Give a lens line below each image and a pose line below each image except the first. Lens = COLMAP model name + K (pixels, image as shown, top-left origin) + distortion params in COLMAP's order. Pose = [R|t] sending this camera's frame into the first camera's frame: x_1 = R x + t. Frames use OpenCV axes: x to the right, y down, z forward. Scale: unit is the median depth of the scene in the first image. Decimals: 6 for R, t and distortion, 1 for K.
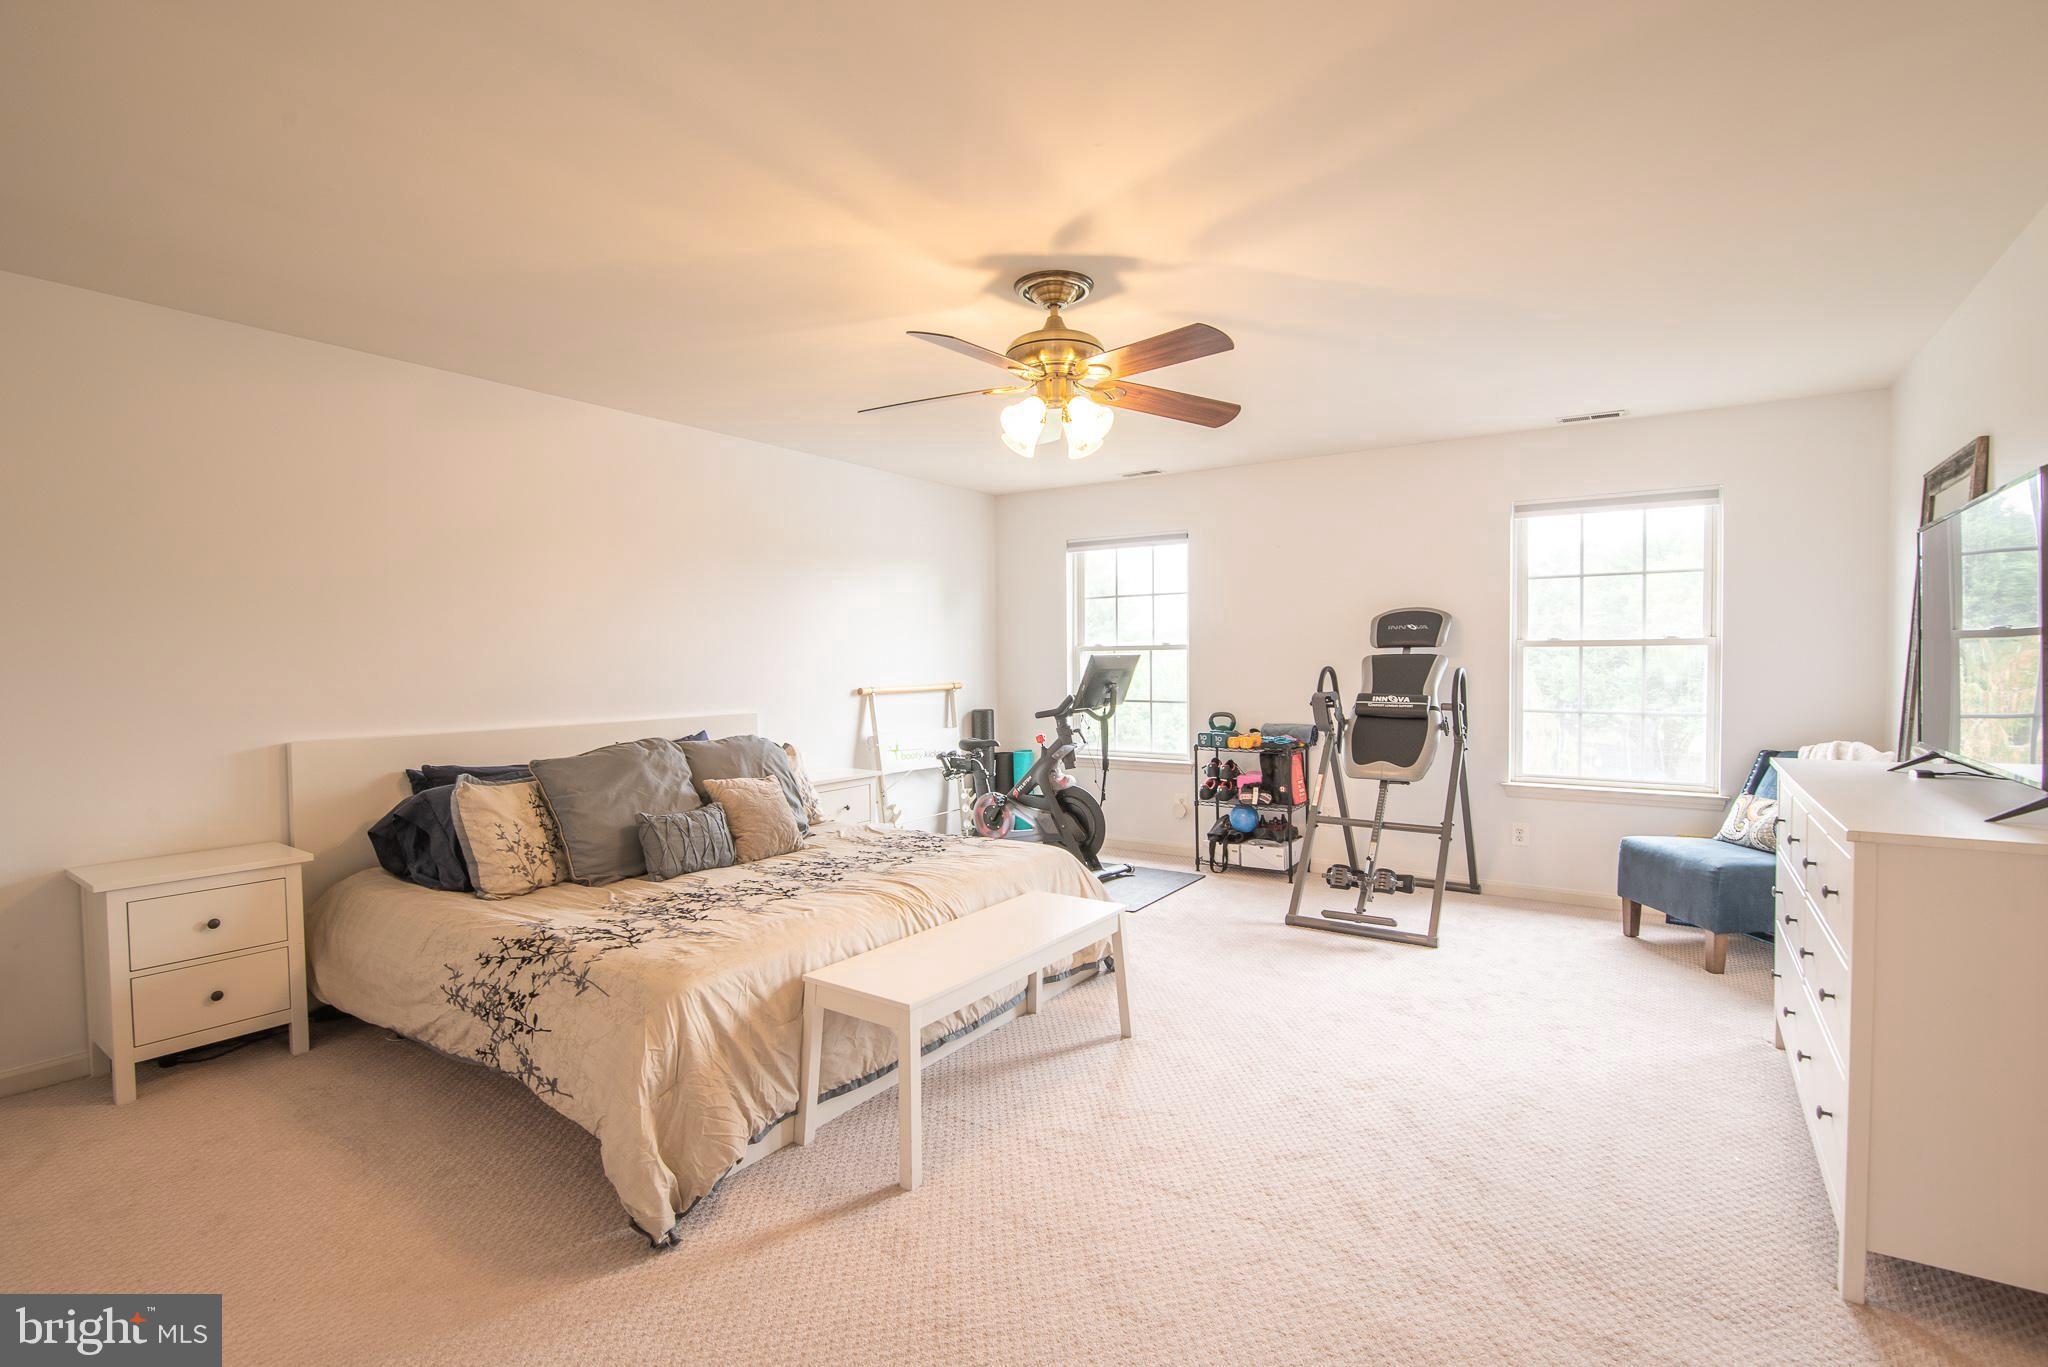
lens RADIAL K [[955.7, 0, 1011.2], [0, 955.7, 679.3], [0, 0, 1]] dist [-0.023092, 0.001981]
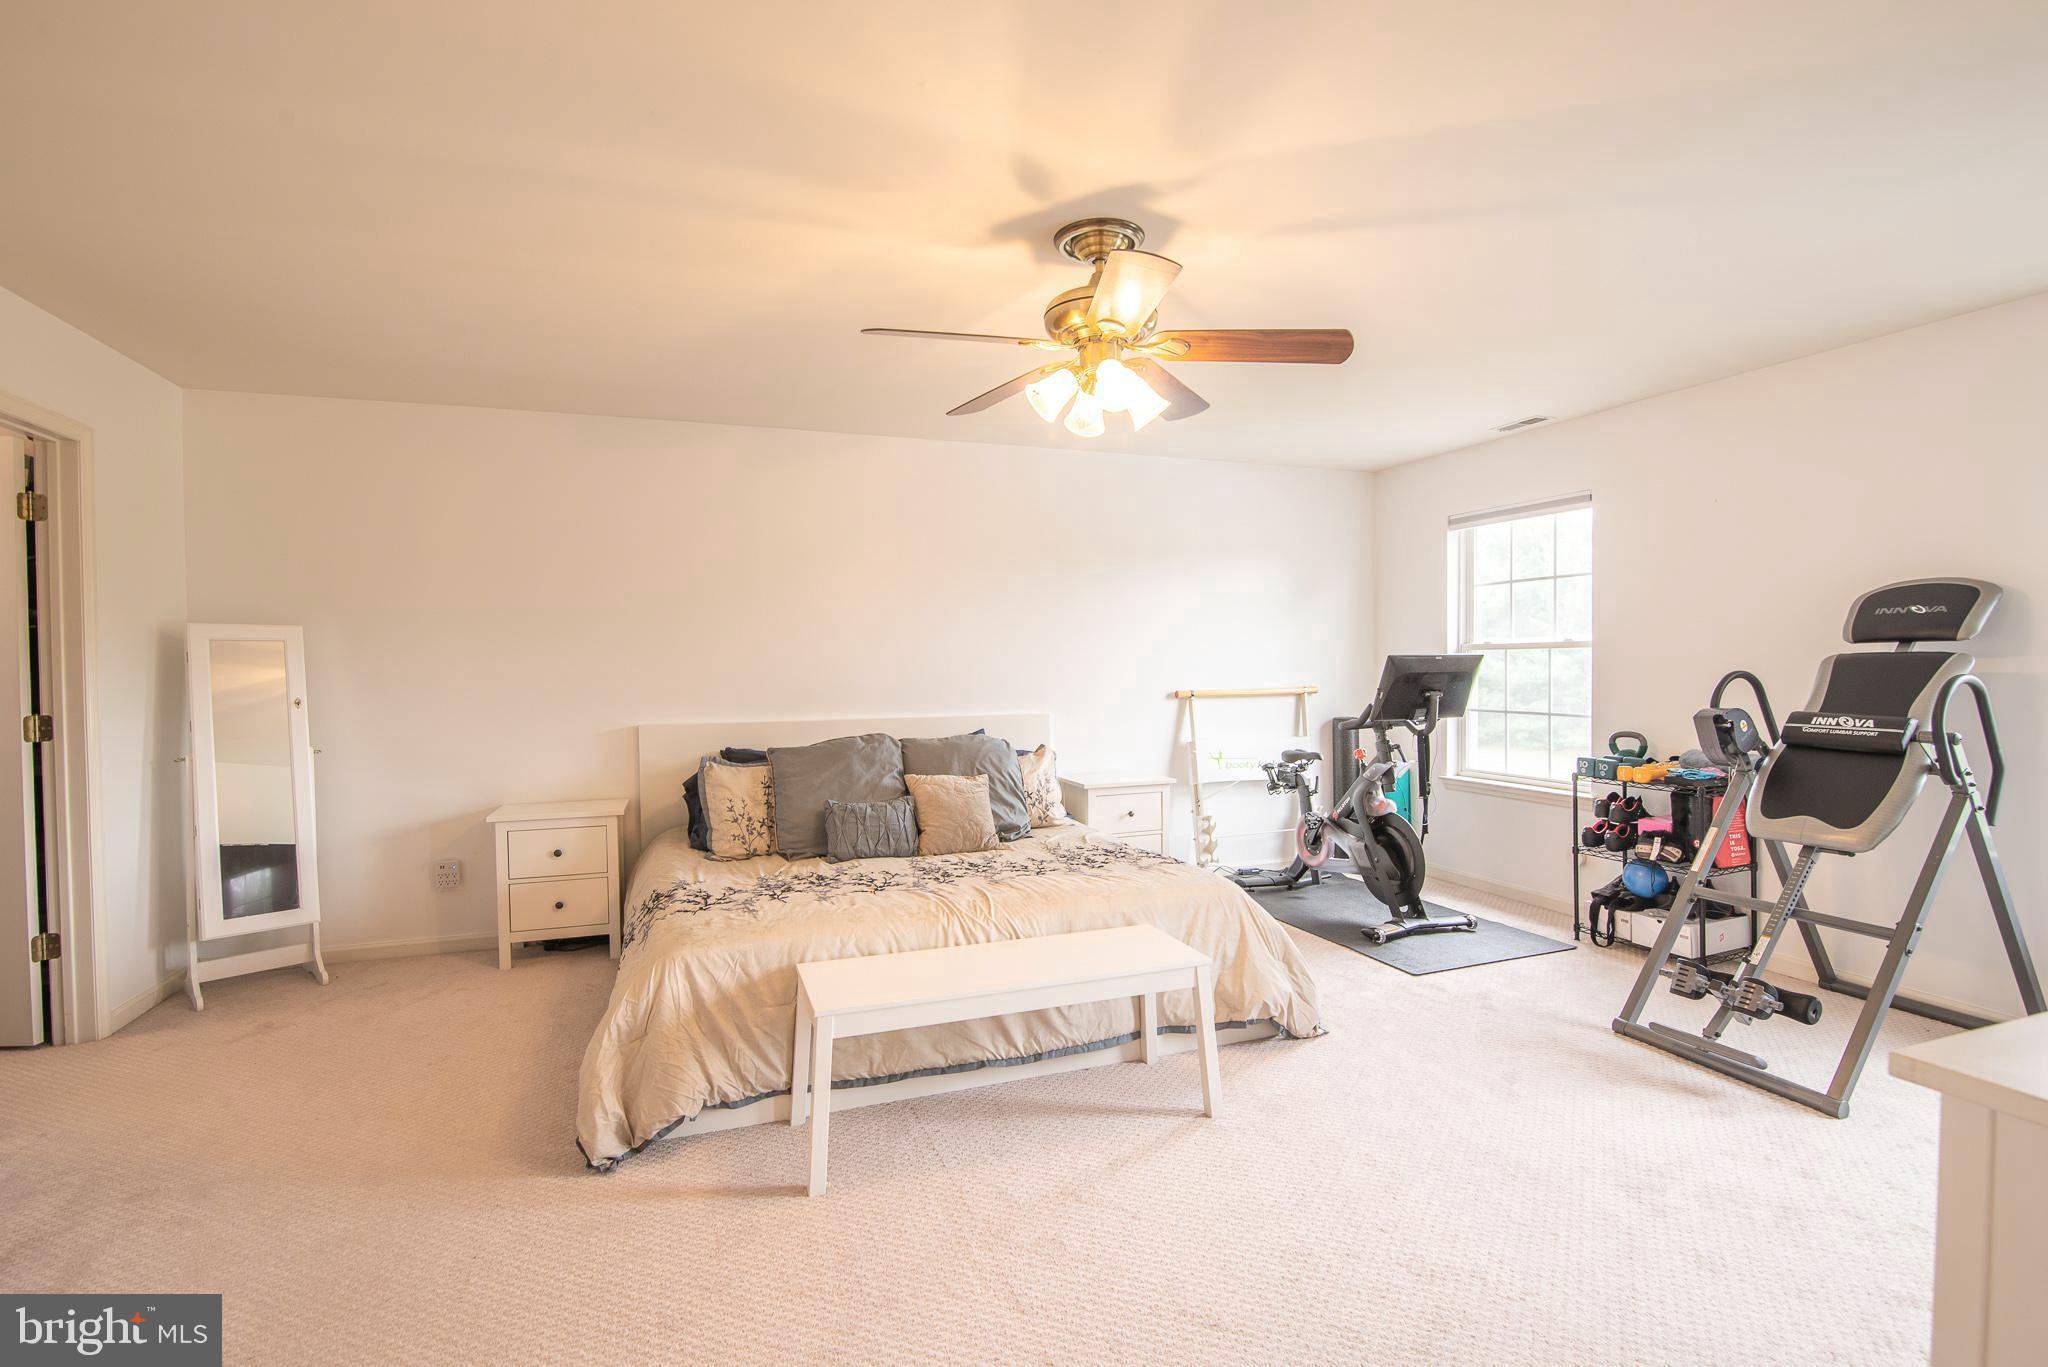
lens RADIAL K [[955.7, 0, 1017.2], [0, 955.7, 678.1], [0, 0, 1]] dist [-0.023092, 0.001981]
pose [[0.815739, 0.009180, -0.578347, 0.376550], [-0.009923, 0.999949, 0.001875, -0.005552], [0.578334, 0.004210, 0.815789, 0.183261]]
